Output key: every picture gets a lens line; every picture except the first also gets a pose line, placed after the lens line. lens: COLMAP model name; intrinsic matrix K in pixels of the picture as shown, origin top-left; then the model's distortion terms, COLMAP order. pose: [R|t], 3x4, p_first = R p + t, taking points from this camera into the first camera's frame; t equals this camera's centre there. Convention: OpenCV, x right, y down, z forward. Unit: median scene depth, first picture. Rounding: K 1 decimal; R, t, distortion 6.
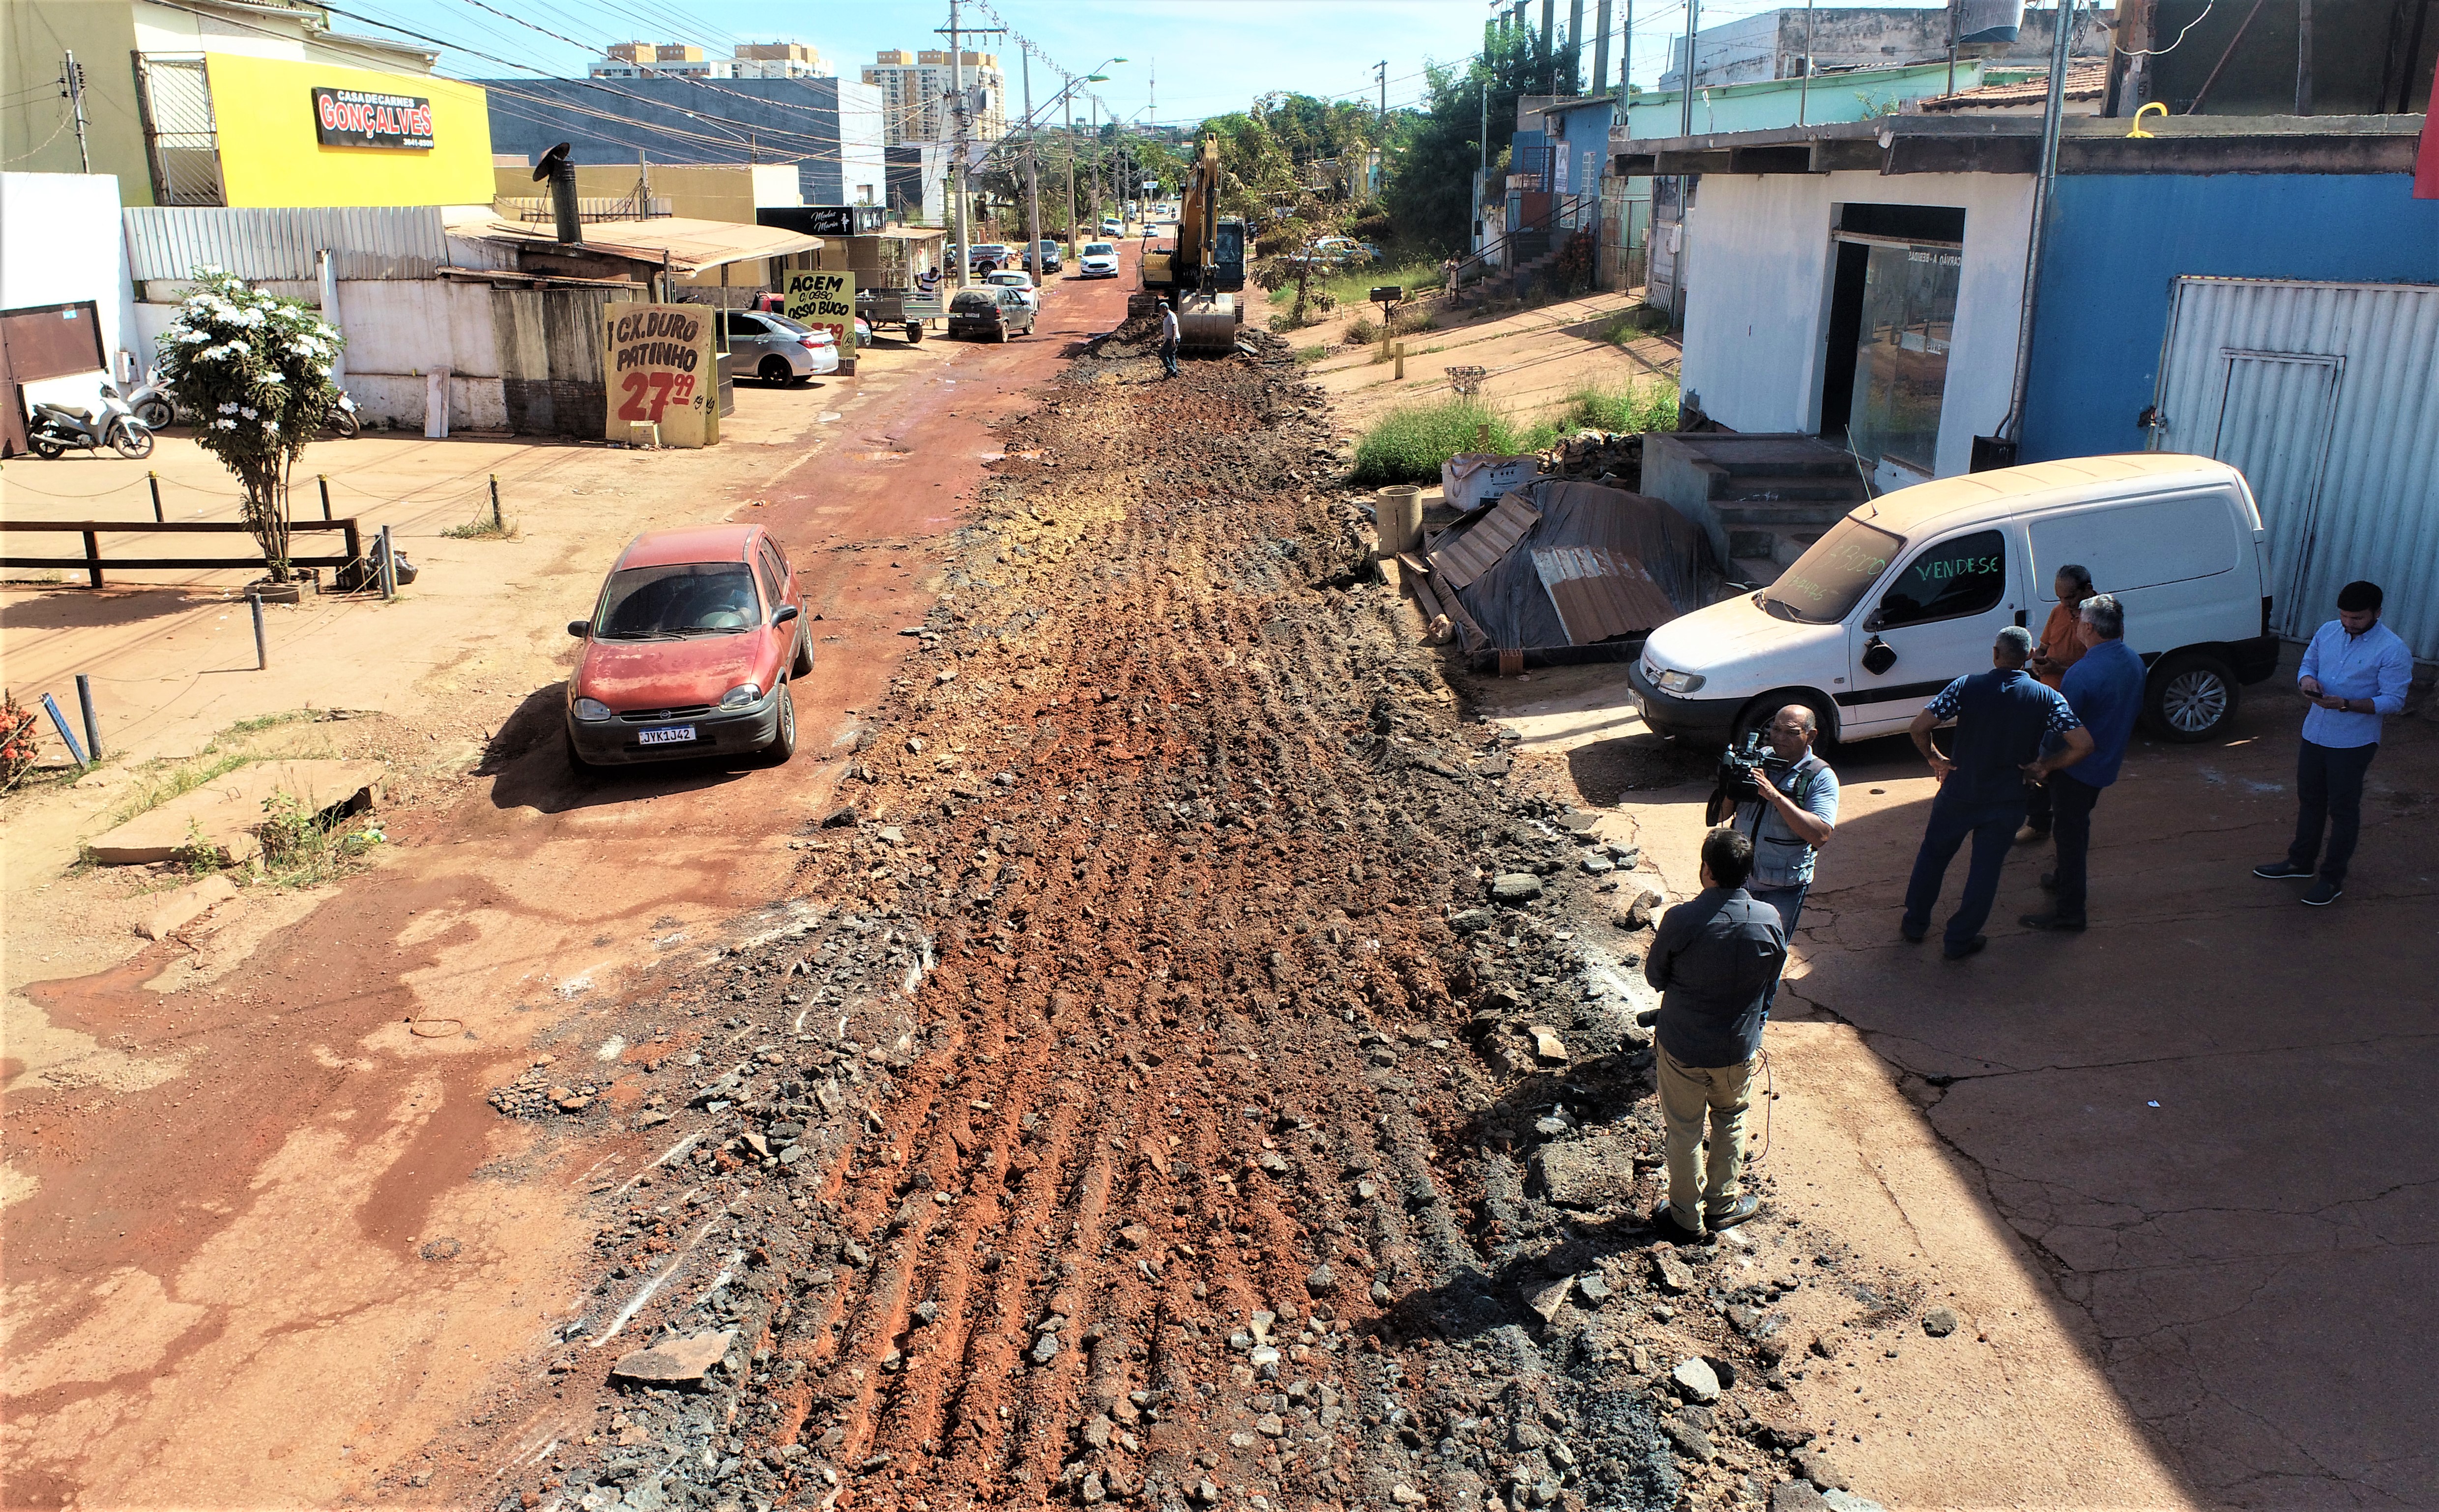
lens RADIAL K [[1781.1, 0, 1156.7], [0, 1781.1, 713.5], [0, 0, 1]] dist [-0.010117, -0.002247]
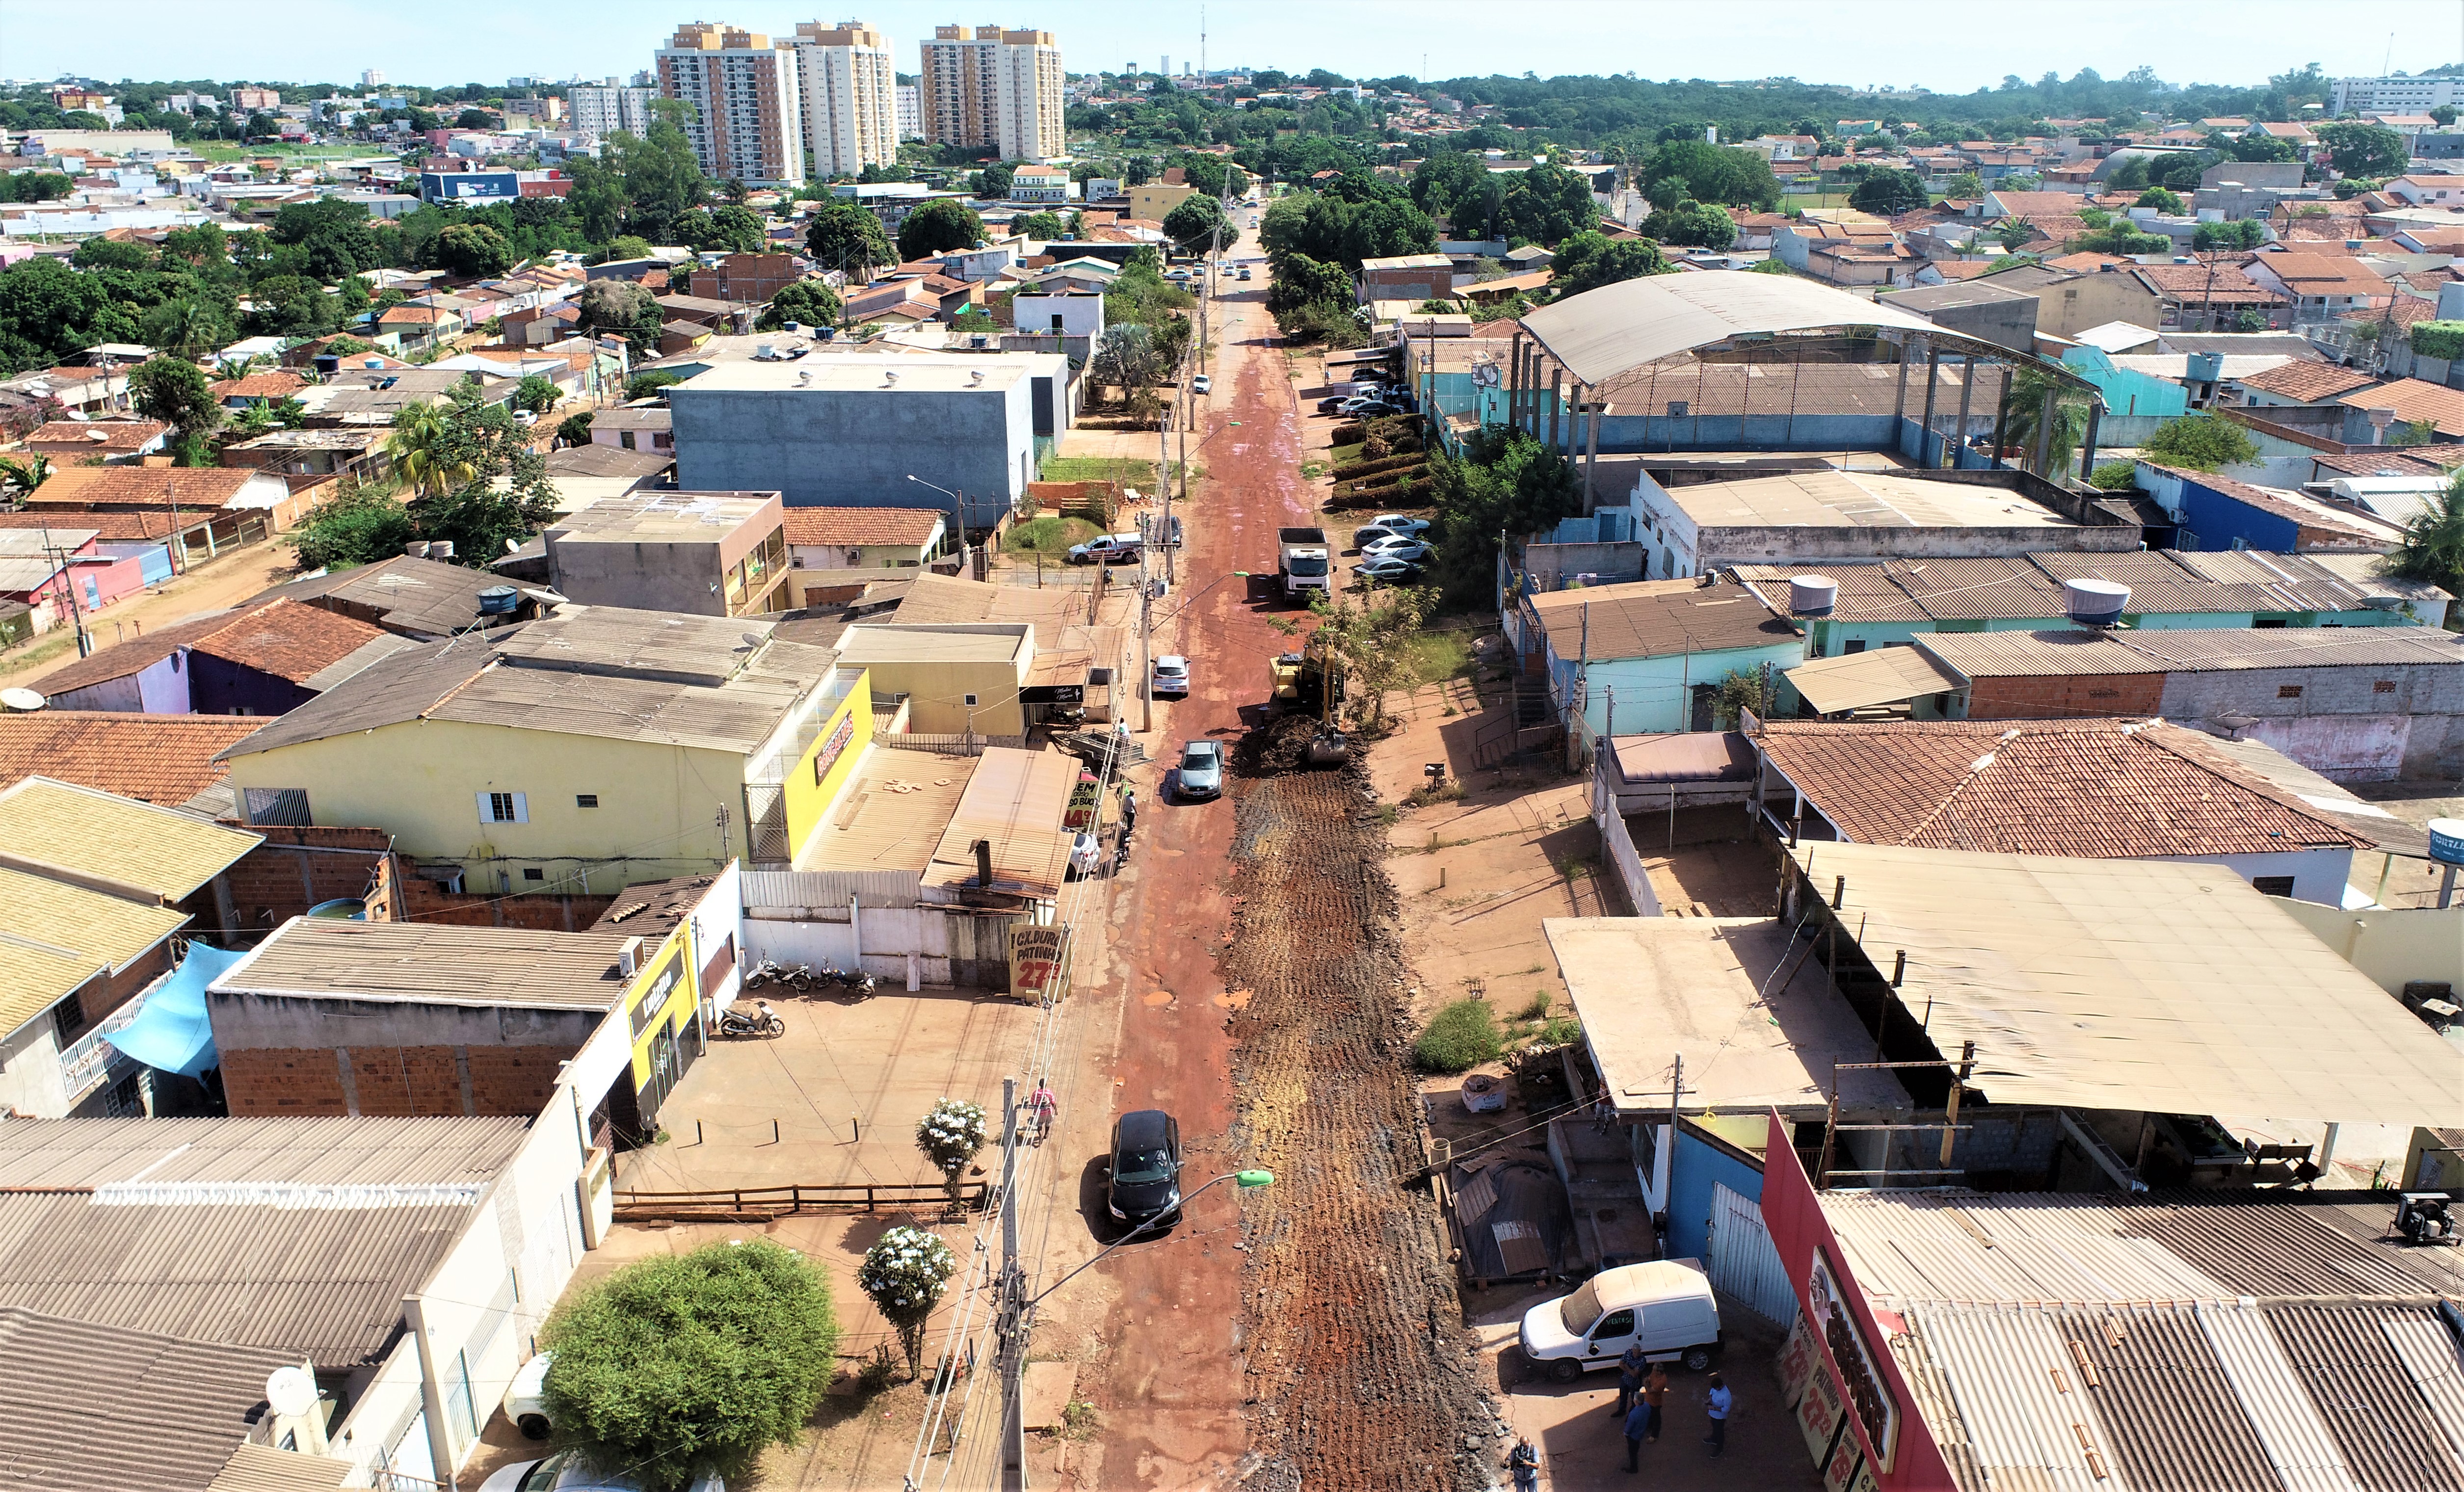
lens RADIAL K [[1784.5, 0, 1254.4], [0, 1784.5, 693.8], [0, 0, 1]] dist [-0.010441, 0.000652]
pose [[0.999646, -0.009252, 0.024934, -0.156966], [0.008488, 0.999497, 0.030564, -0.808374], [-0.025204, -0.030342, 0.999222, -1.294824]]
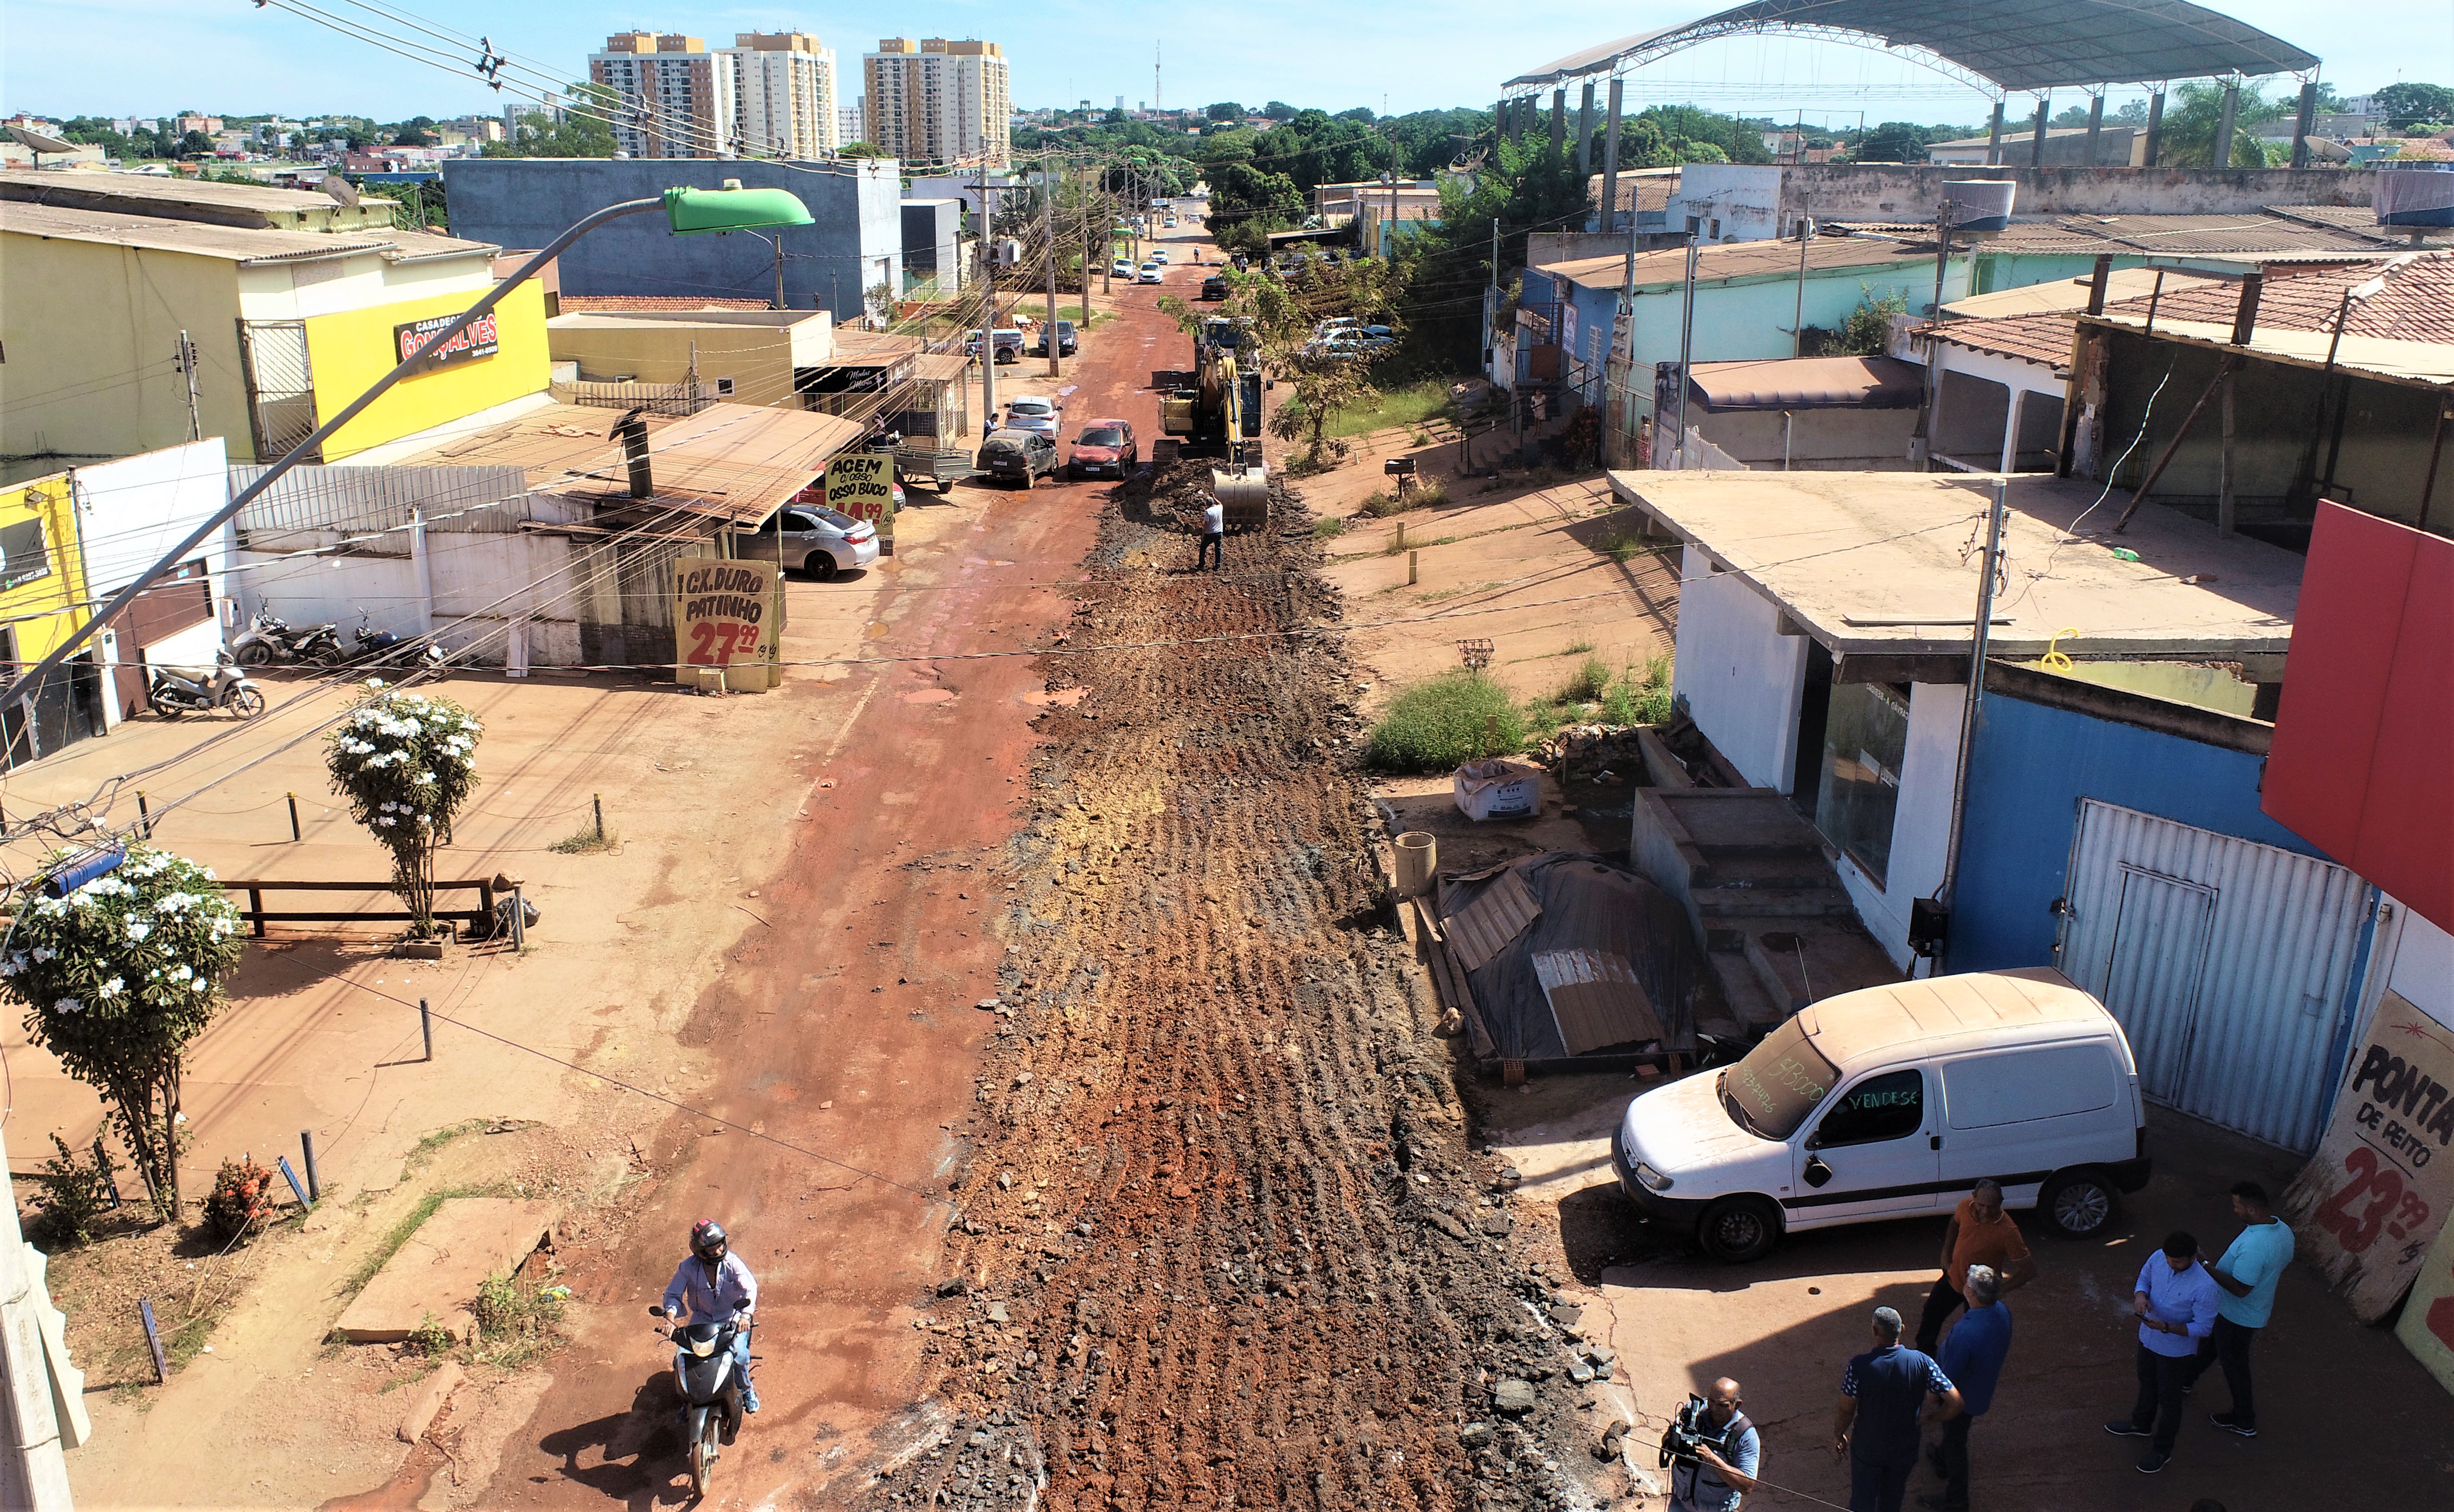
lens RADIAL K [[1817.7, 0, 1144.9], [0, 1817.7, 694.5], [0, 0, 1]] dist [-0.008743, -0.001935]
pose [[0.999960, 0.003381, -0.008274, -0.025841], [-0.003414, 0.999986, -0.003999, -0.223959], [0.008260, 0.004027, 0.999958, -0.150207]]
